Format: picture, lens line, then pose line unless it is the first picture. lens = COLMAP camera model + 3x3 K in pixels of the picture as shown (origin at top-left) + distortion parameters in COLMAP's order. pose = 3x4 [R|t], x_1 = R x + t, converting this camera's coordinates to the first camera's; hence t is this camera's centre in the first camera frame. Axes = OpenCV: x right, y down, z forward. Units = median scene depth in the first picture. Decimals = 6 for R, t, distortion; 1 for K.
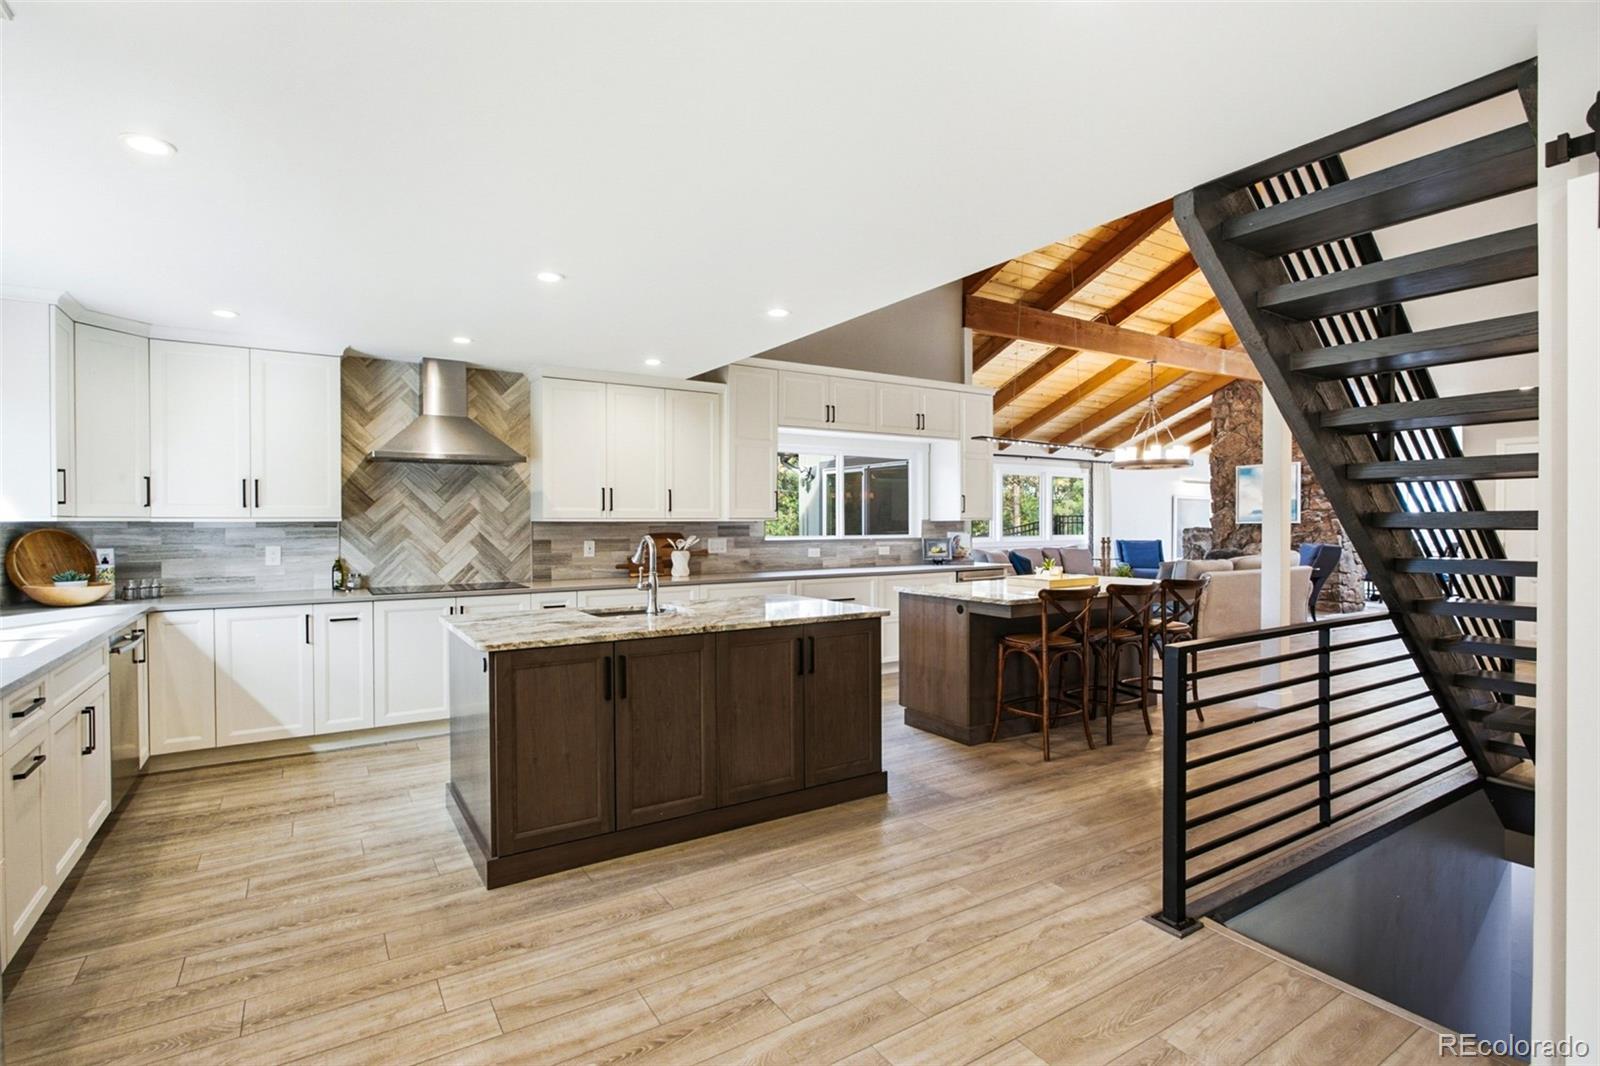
lens RADIAL K [[765.9, 0, 797.4], [0, 765.9, 536.3], [0, 0, 1]] dist [-0.010264, 0.003797]
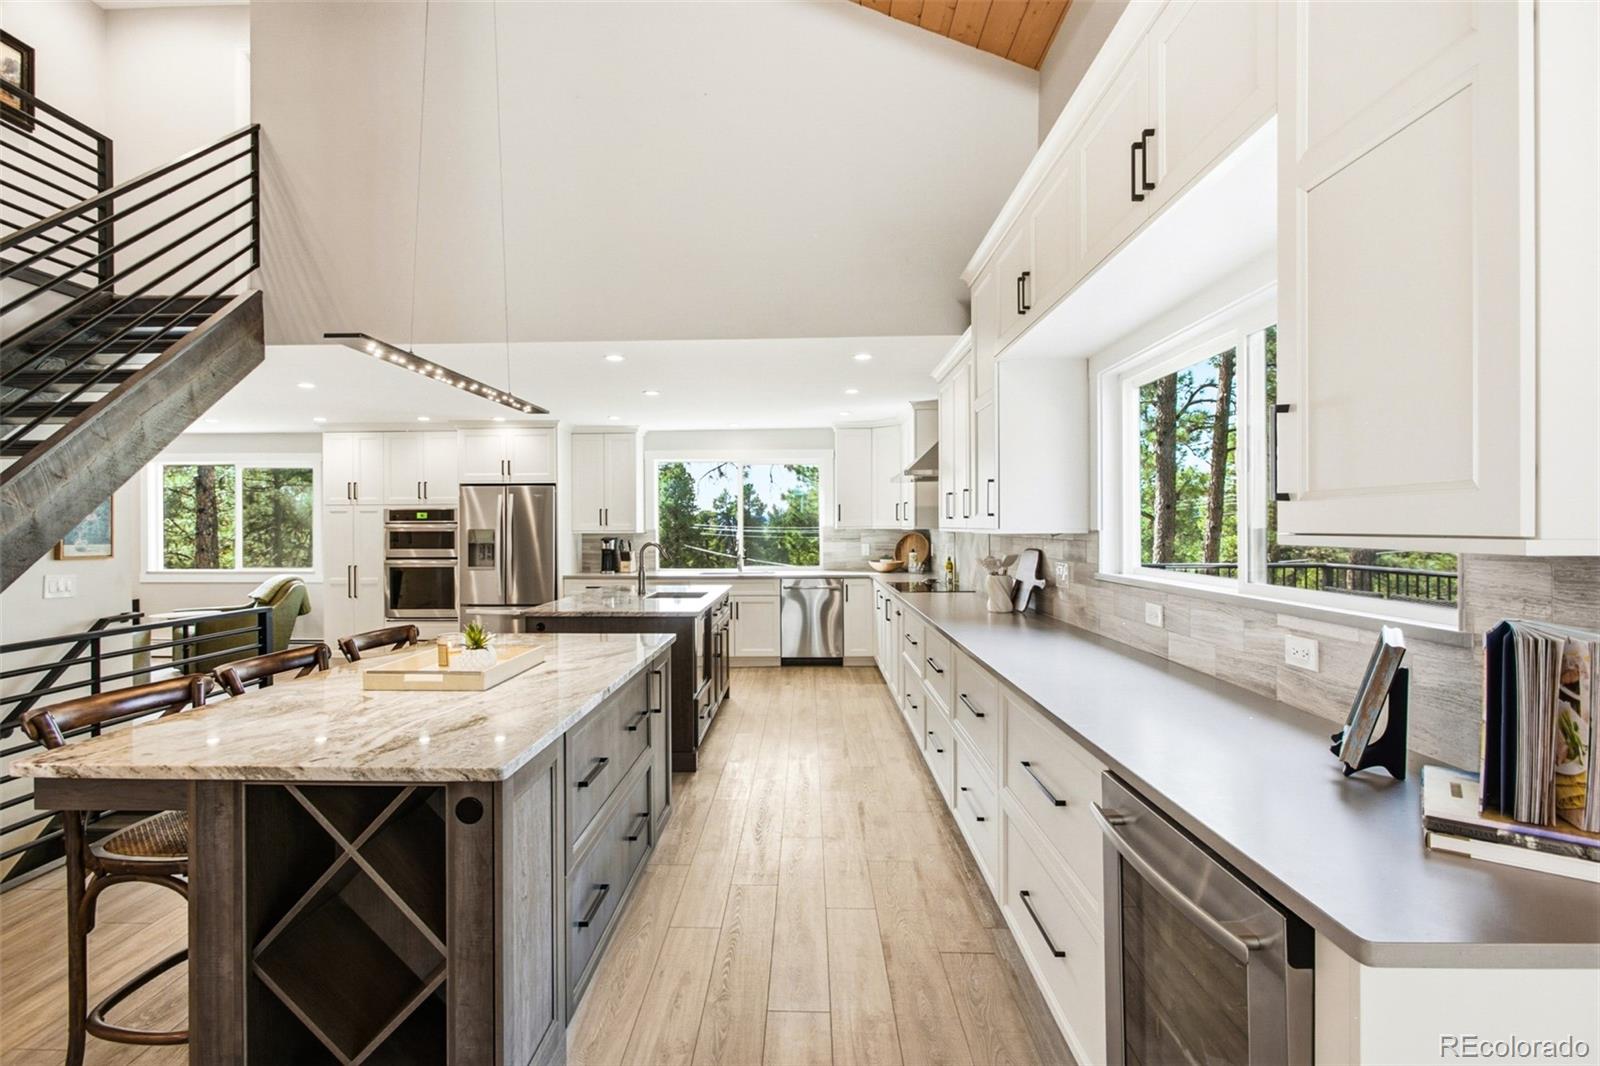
lens RADIAL K [[765.9, 0, 784.8], [0, 765.9, 529.8], [0, 0, 1]] dist [-0.010264, 0.003797]
pose [[-0.563102, 0.008835, -0.826340, 0.674517], [-0.010989, 0.999774, 0.018177, -0.041295], [0.826314, 0.019316, -0.562878, 1.577718]]
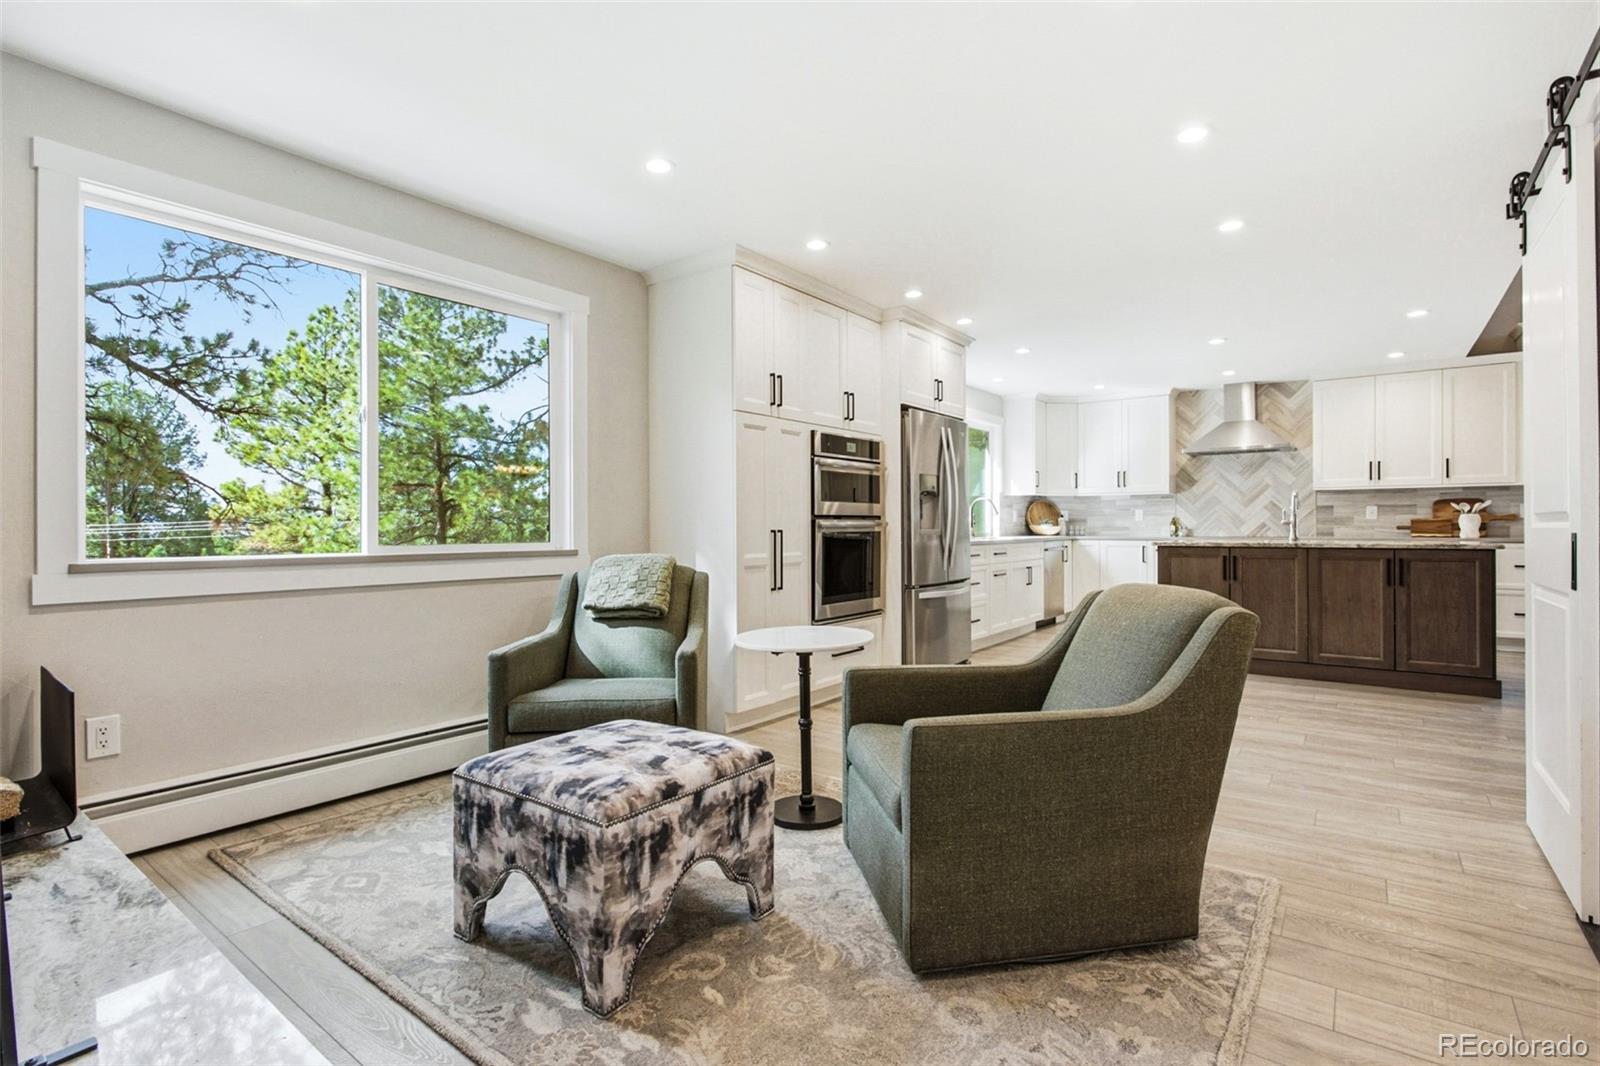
lens RADIAL K [[765.9, 0, 786.3], [0, 765.9, 529.5], [0, 0, 1]] dist [-0.010264, 0.003797]
pose [[0.347964, 0.004656, -0.937497, 0.671876], [-0.015591, 0.999878, -0.000821, 0.073141], [0.937378, 0.014902, 0.347994, -0.360633]]
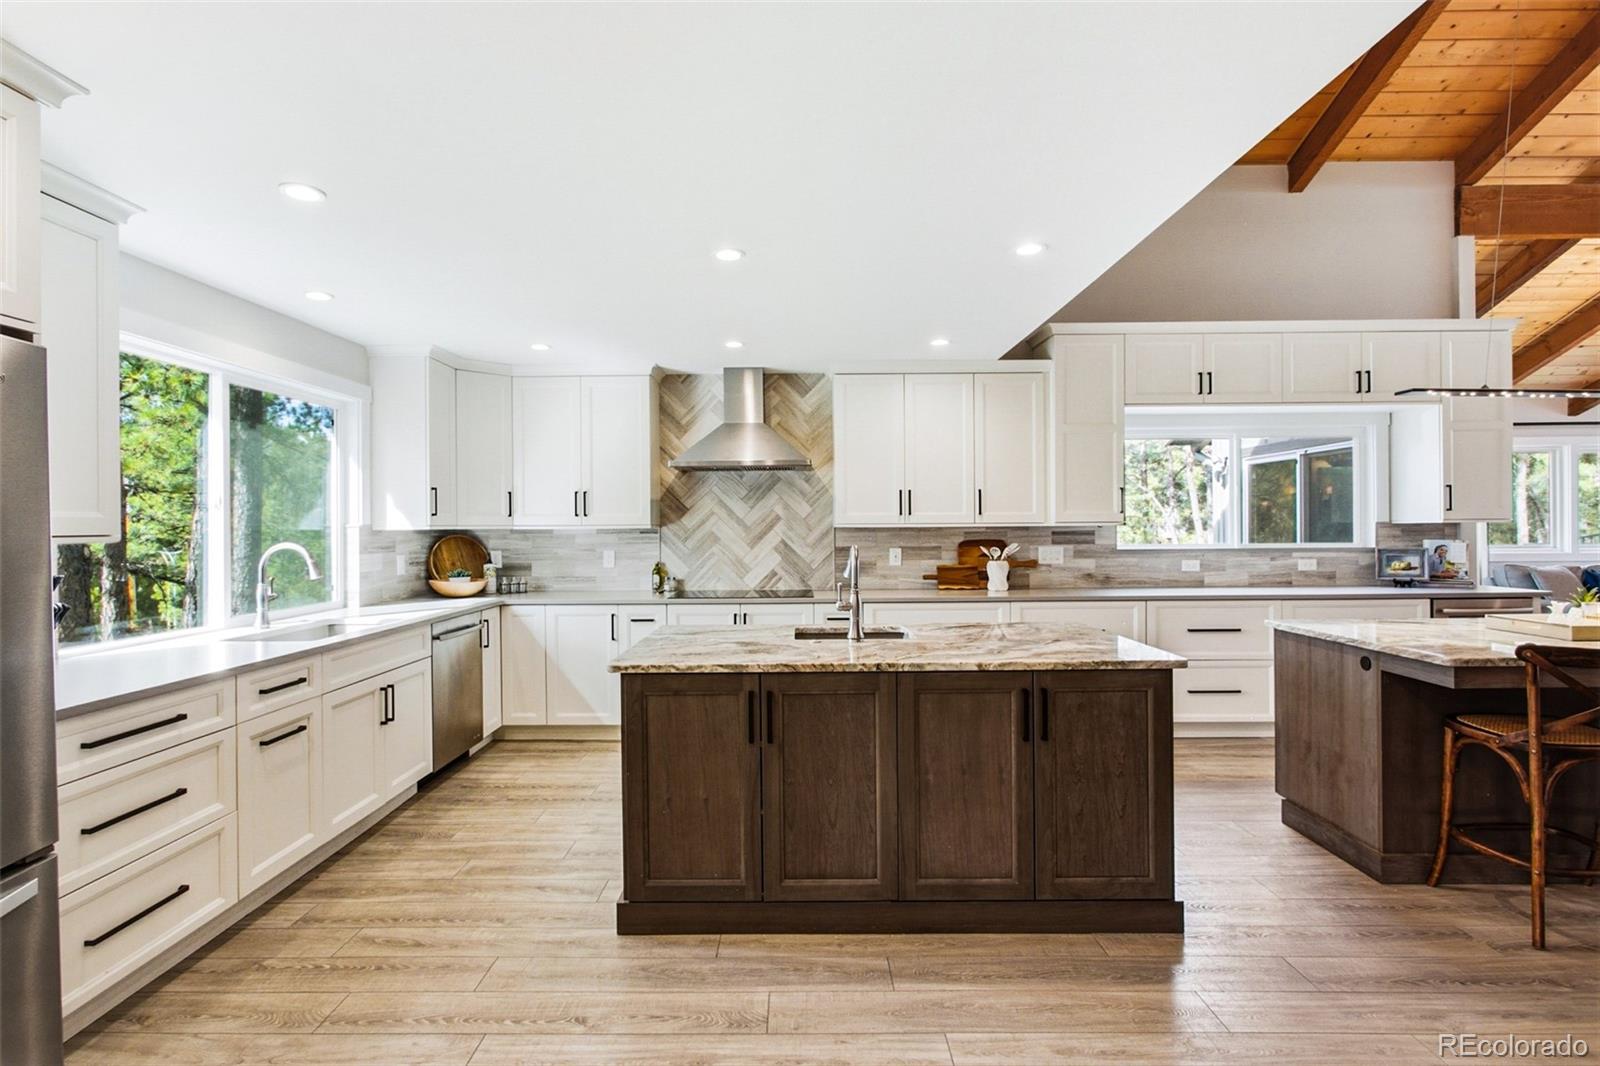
lens RADIAL K [[765.9, 0, 791.9], [0, 765.9, 530.8], [0, 0, 1]] dist [-0.010264, 0.003797]
pose [[0.837282, -0.001328, -0.546769, 0.157434], [-0.005144, 0.999934, -0.010306, -0.005740], [0.546746, 0.011441, 0.837220, 0.204870]]
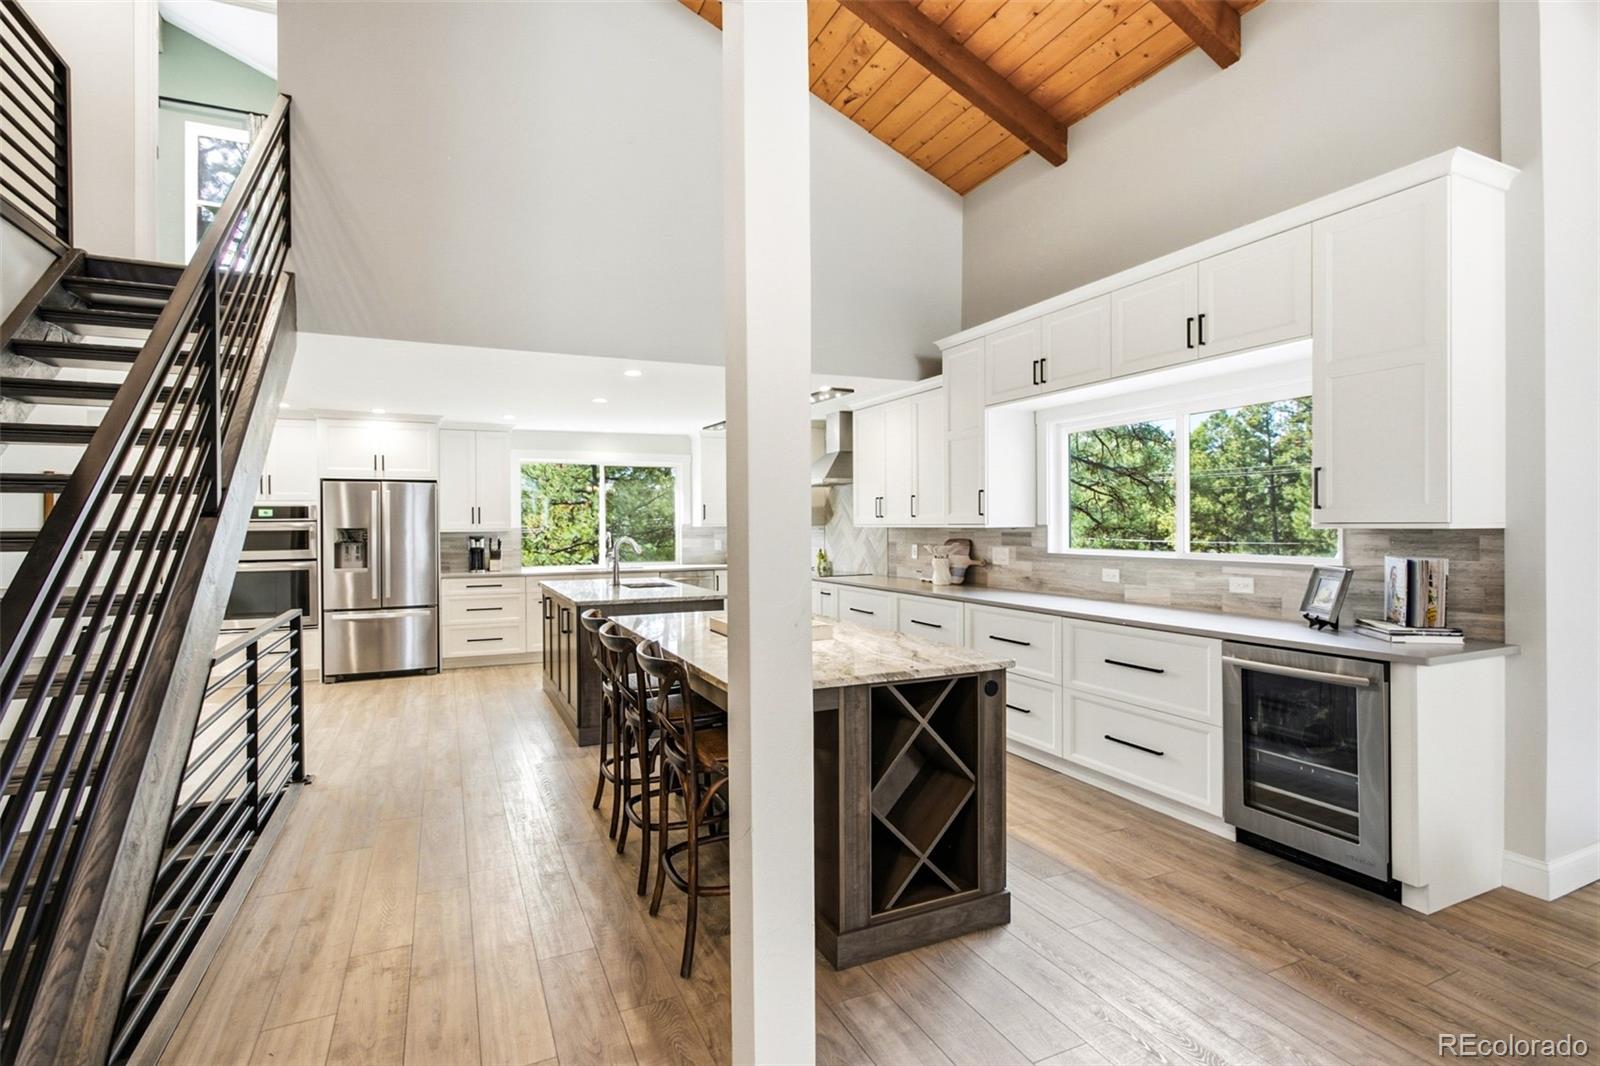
lens RADIAL K [[765.9, 0, 786.6], [0, 765.9, 534.5], [0, 0, 1]] dist [-0.010264, 0.003797]
pose [[-0.141617, 0.016431, -0.989785, 1.048037], [-0.013934, 0.999730, 0.018590, -0.032820], [0.989823, 0.016424, -0.141350, 1.213353]]
